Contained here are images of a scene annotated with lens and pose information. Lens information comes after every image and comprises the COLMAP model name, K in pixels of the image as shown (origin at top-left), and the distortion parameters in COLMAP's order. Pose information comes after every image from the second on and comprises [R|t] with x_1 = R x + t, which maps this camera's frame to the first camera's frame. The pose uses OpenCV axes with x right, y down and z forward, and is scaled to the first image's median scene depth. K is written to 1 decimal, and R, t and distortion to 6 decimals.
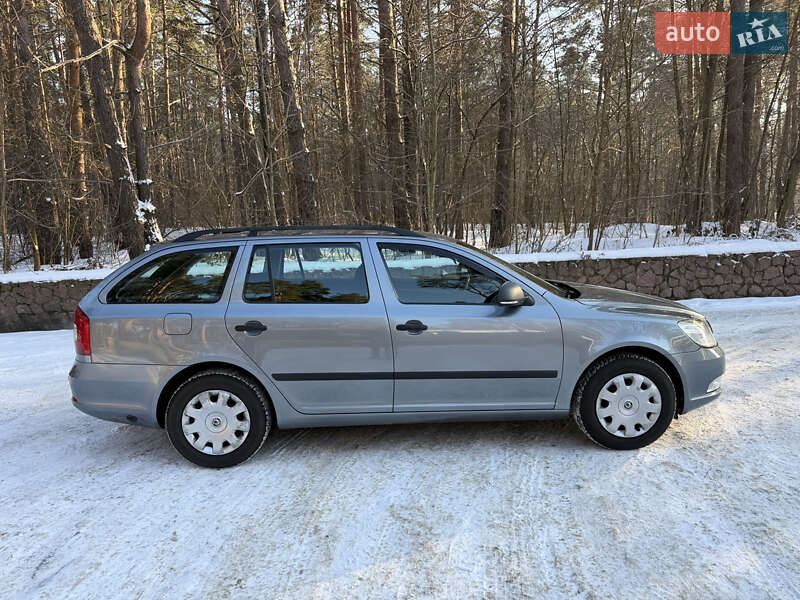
lens RADIAL K [[565.4, 0, 398.2], [0, 565.4, 300.9], [0, 0, 1]] dist [0.048074, -0.068367]
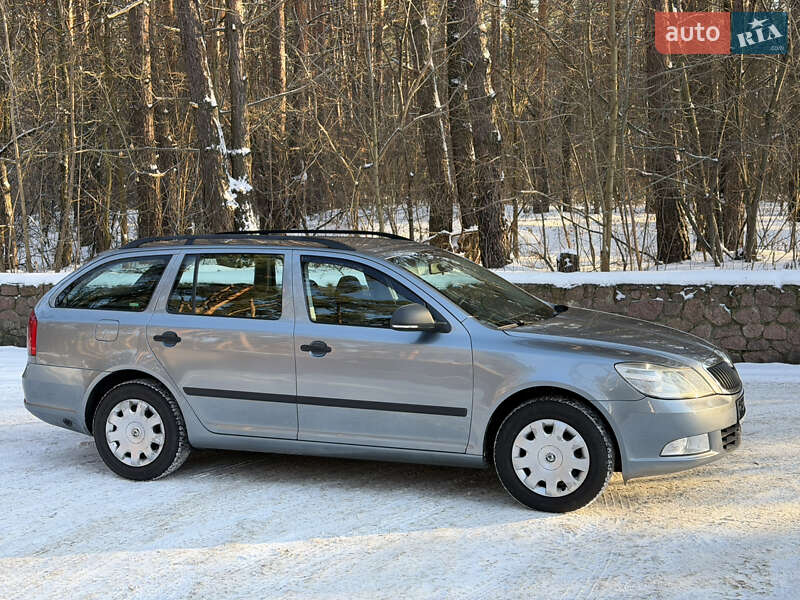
lens RADIAL K [[1126.3, 0, 399.0], [0, 1126.3, 305.0], [0, 0, 1]] dist [0.098087, 0.000000]
pose [[0.922553, 0.046686, -0.383035, 0.833649], [-0.059999, 0.997936, -0.022876, 0.010095], [0.381176, 0.044086, 0.923451, -0.641897]]
